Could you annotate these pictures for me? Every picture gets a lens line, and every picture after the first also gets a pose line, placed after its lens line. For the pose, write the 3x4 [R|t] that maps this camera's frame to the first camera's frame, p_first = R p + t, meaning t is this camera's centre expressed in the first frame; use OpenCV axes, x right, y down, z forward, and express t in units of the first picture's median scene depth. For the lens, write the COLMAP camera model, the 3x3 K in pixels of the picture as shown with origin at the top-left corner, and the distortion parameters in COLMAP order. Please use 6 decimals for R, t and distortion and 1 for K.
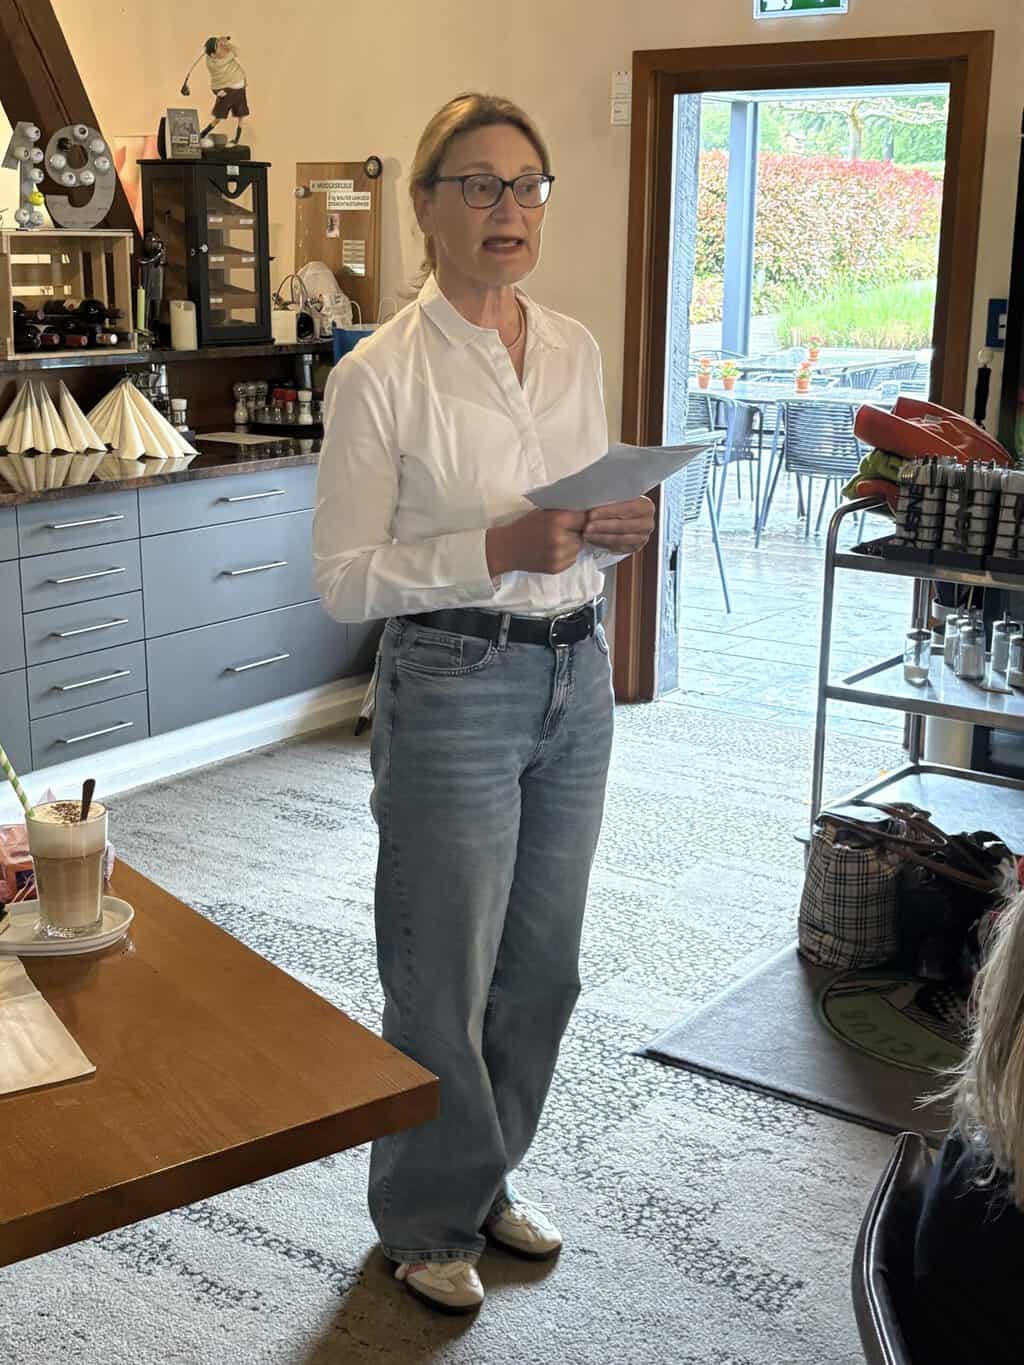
lens RADIAL K [[1760.5, 0, 512.0], [0, 1760.5, 682.5], [0, 0, 1]] dist [0.155000, -0.644587]
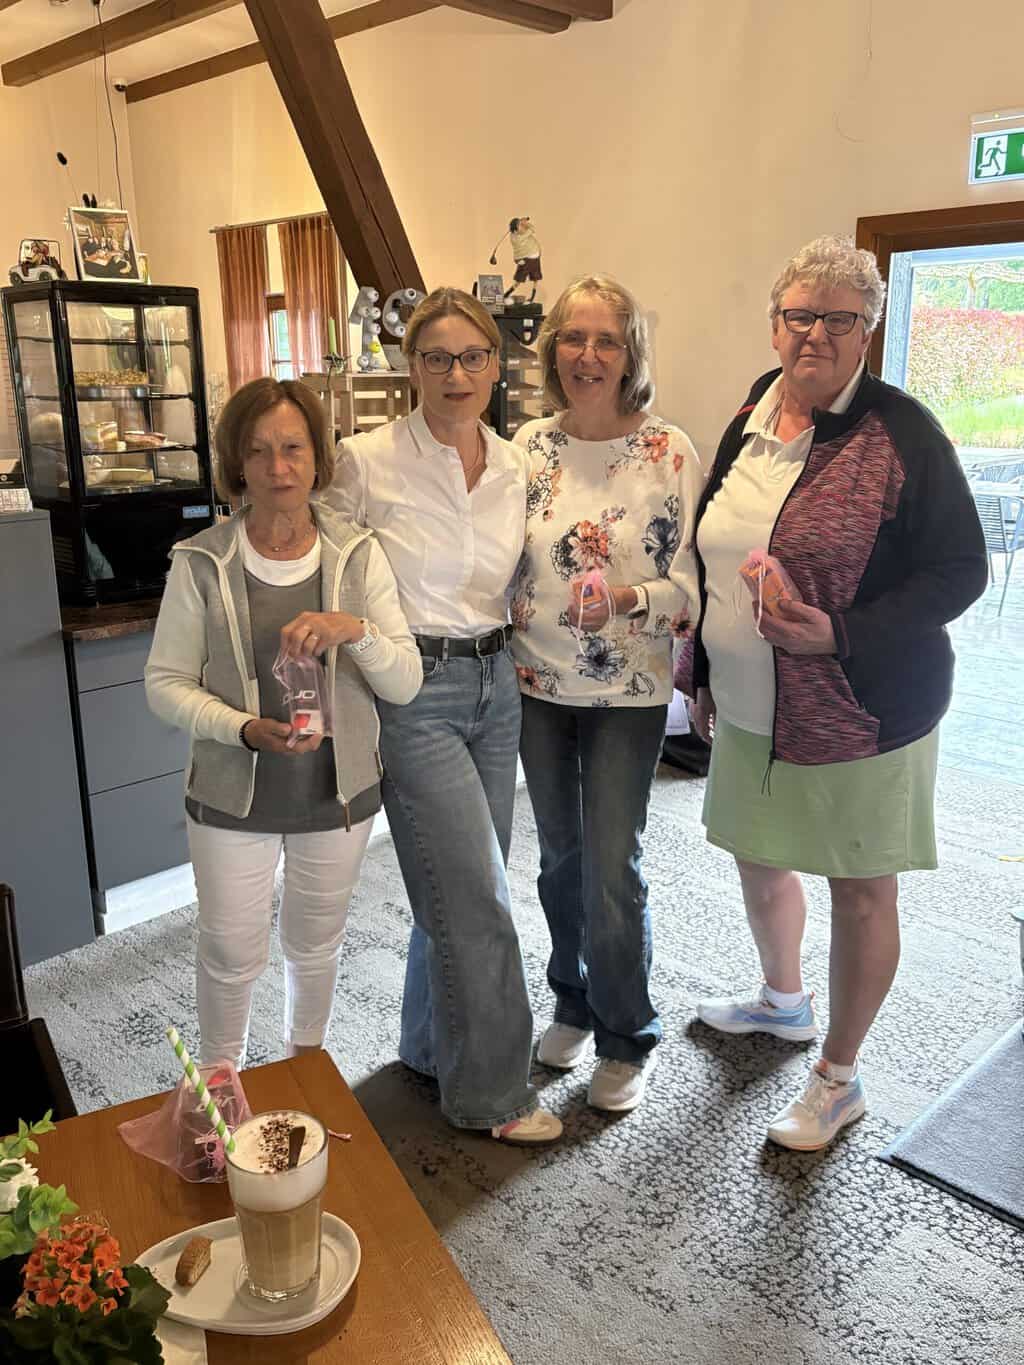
lens RADIAL K [[1221.0, 0, 512.0], [0, 1221.0, 682.5], [0, 0, 1]] dist [0.014063, 0.001554]
pose [[0.986259, 0.029751, -0.162504, -0.032172], [-0.029030, 0.999555, 0.006808, -0.062676], [0.162635, -0.001997, 0.986684, 0.229526]]
